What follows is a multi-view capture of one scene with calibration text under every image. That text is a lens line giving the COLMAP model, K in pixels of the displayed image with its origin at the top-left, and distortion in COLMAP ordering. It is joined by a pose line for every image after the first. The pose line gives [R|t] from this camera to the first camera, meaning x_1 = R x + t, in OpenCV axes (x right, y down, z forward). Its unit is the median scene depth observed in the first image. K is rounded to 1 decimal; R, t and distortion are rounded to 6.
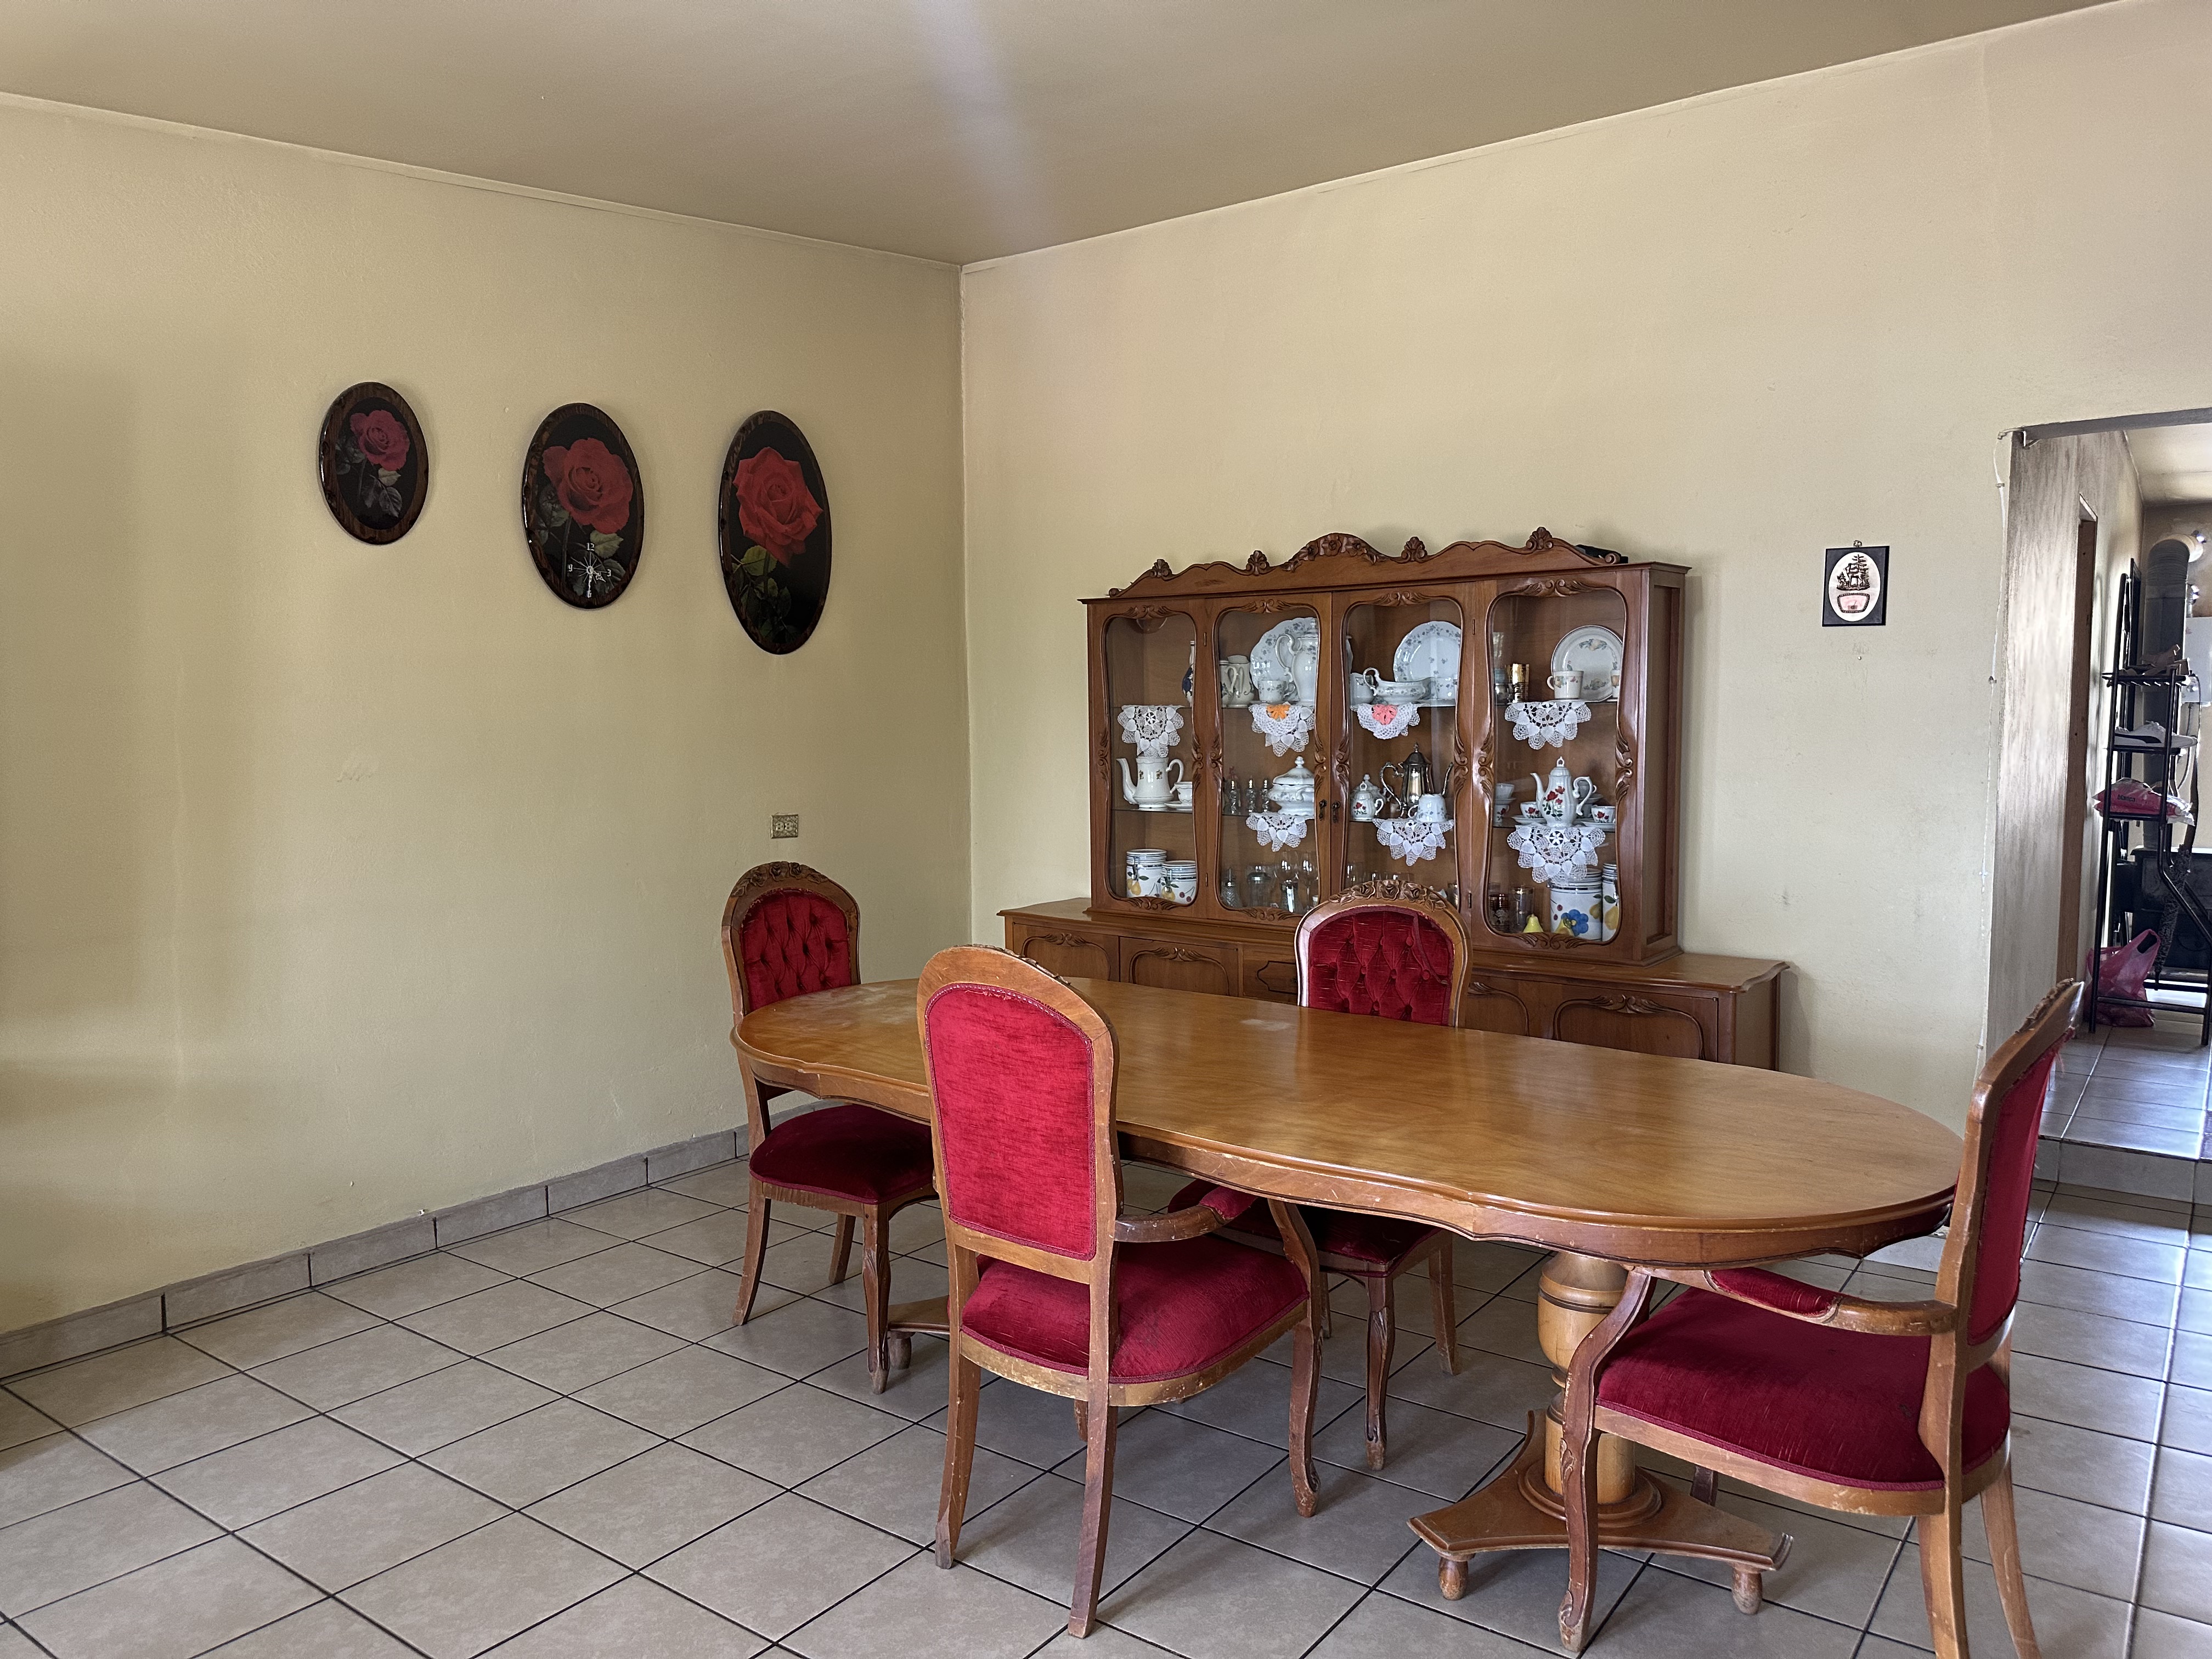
lens RADIAL K [[1569.3, 0, 1106.0], [0, 1569.3, 829.5], [0, 0, 1]] dist [0.114264, -0.165792]
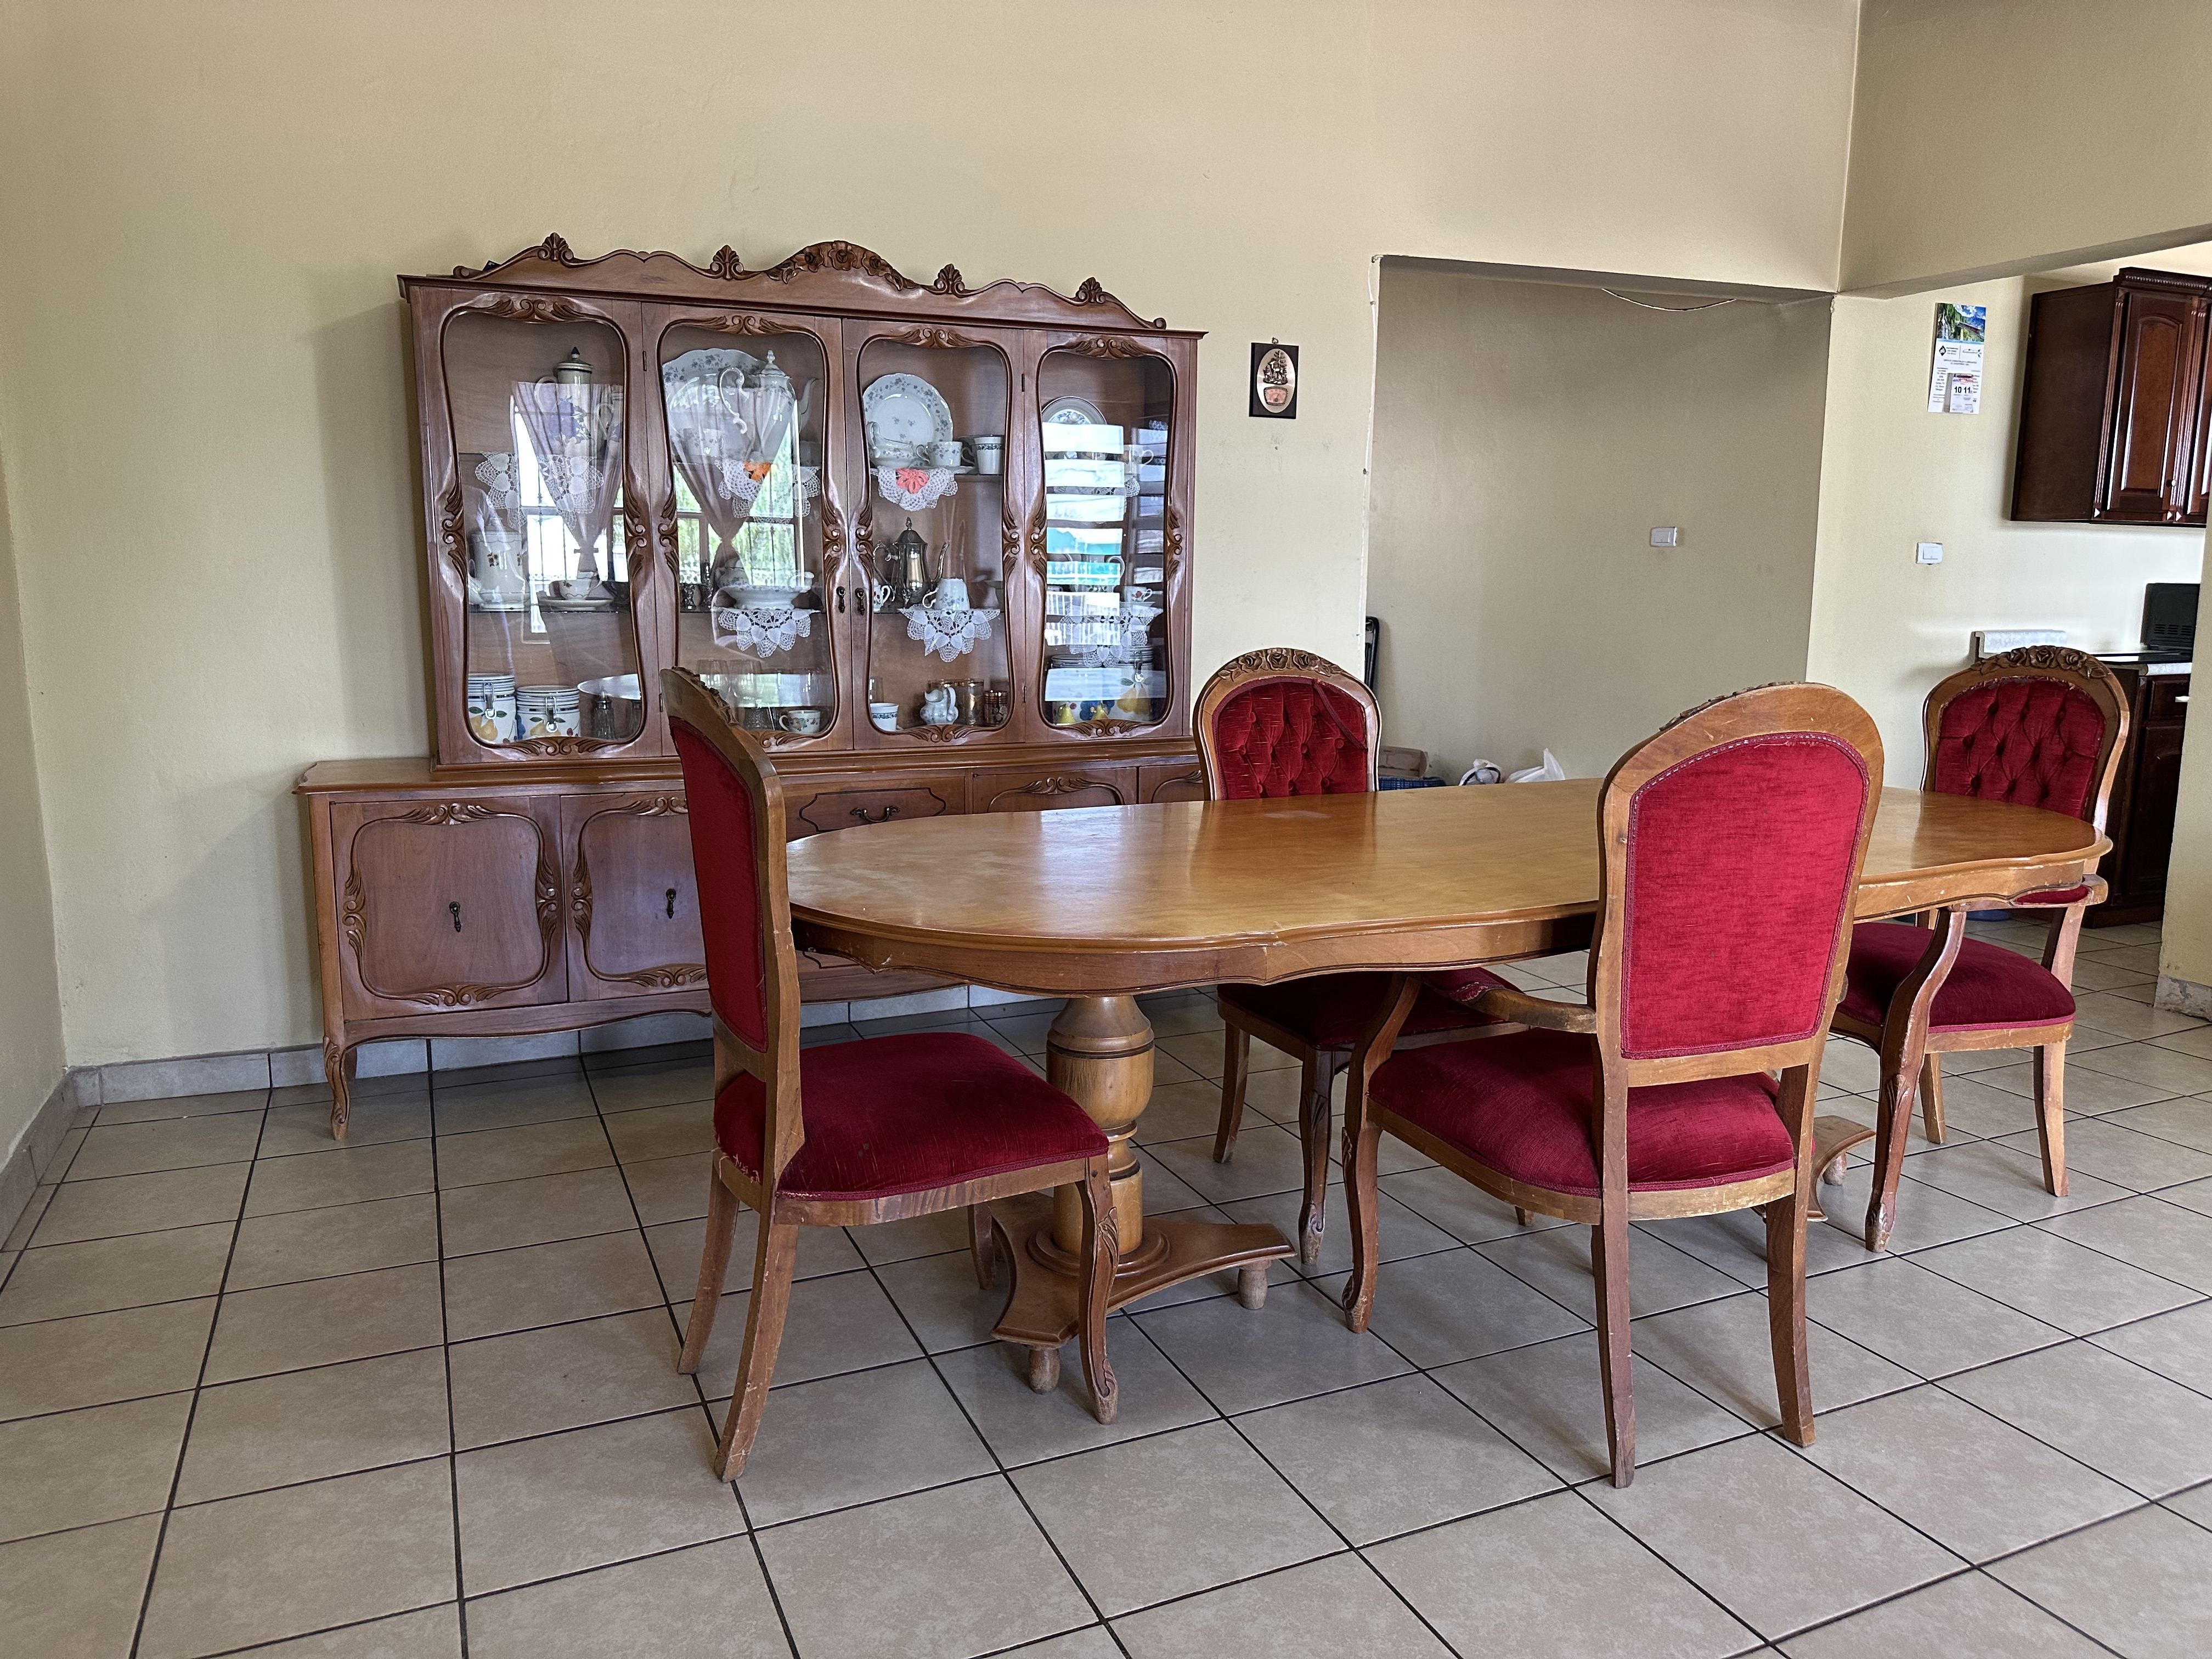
lens RADIAL K [[1569.3, 0, 1106.0], [0, 1569.3, 829.5], [0, 0, 1]] dist [0.114264, -0.165792]
pose [[0.491387, -0.132890, 0.860743, -0.572109], [0.061502, 0.991118, 0.117909, 0.019676], [-0.868767, -0.005001, 0.495196, 0.548944]]
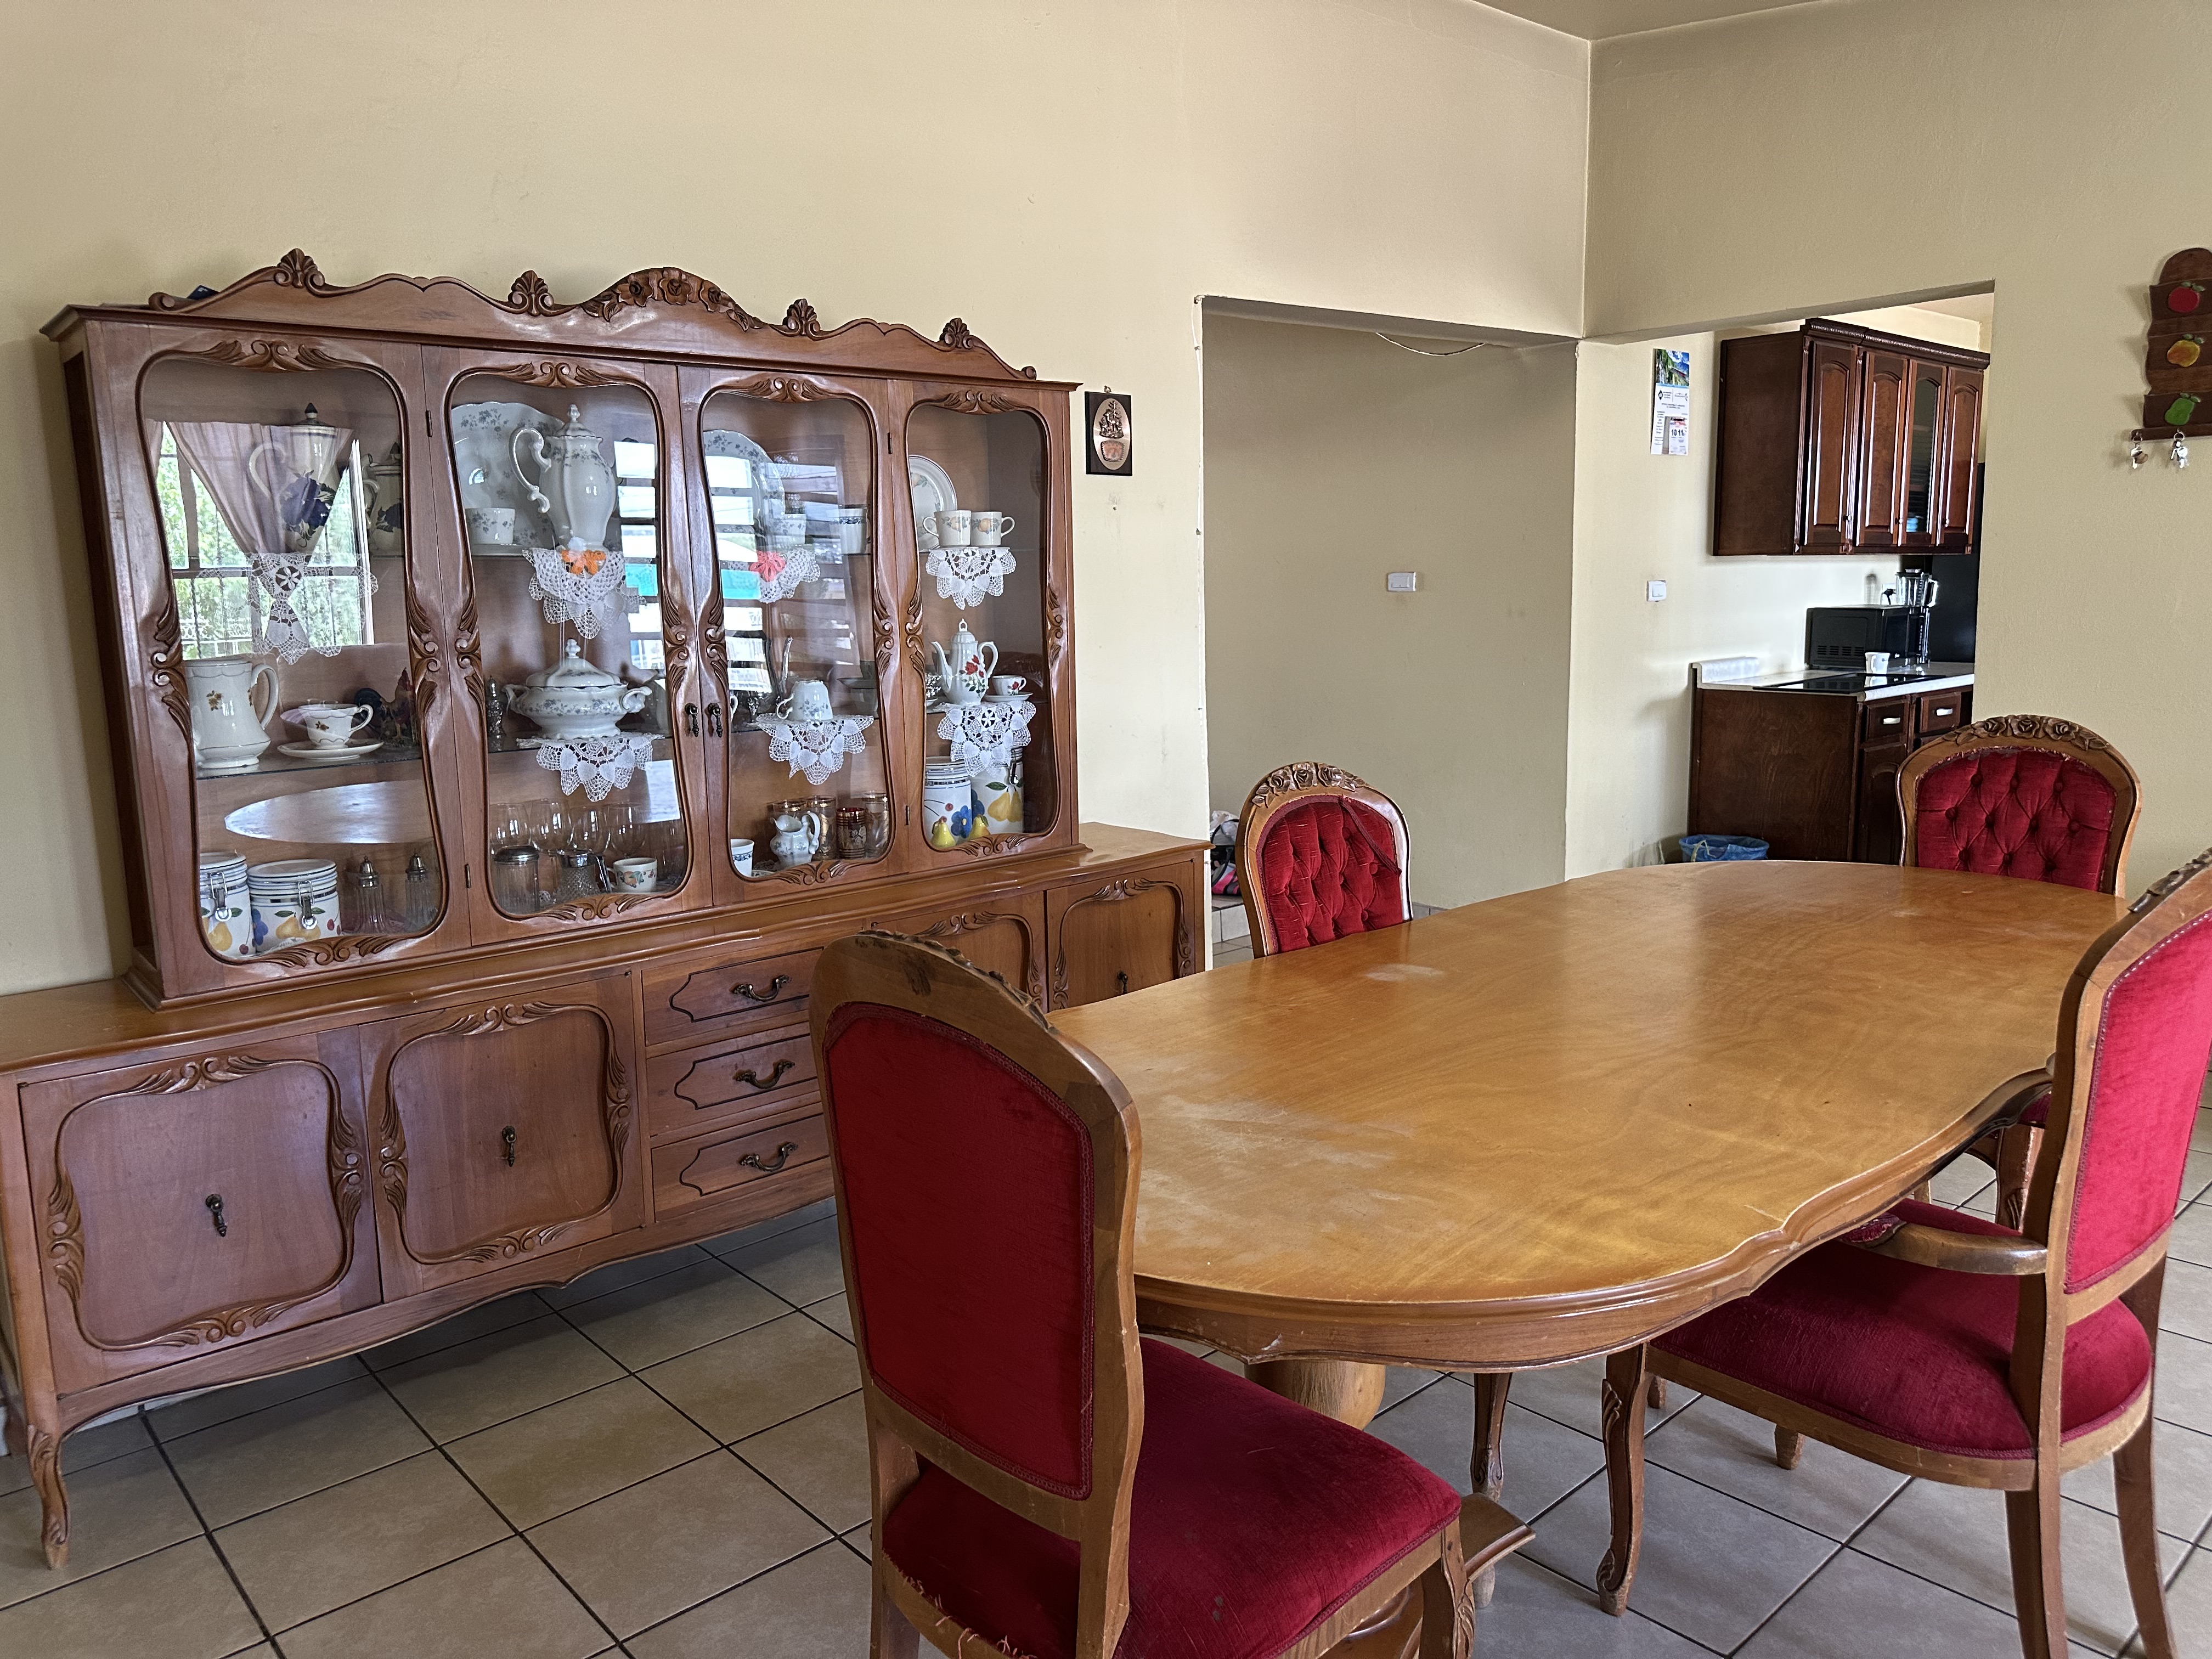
lens RADIAL K [[1569.3, 0, 1106.0], [0, 1569.3, 829.5], [0, 0, 1]] dist [0.114264, -0.165792]
pose [[0.200275, -0.155639, 0.967298, -0.508920], [0.102944, 0.985179, 0.137202, -0.044847], [-0.974316, 0.072100, 0.213329, 0.804247]]
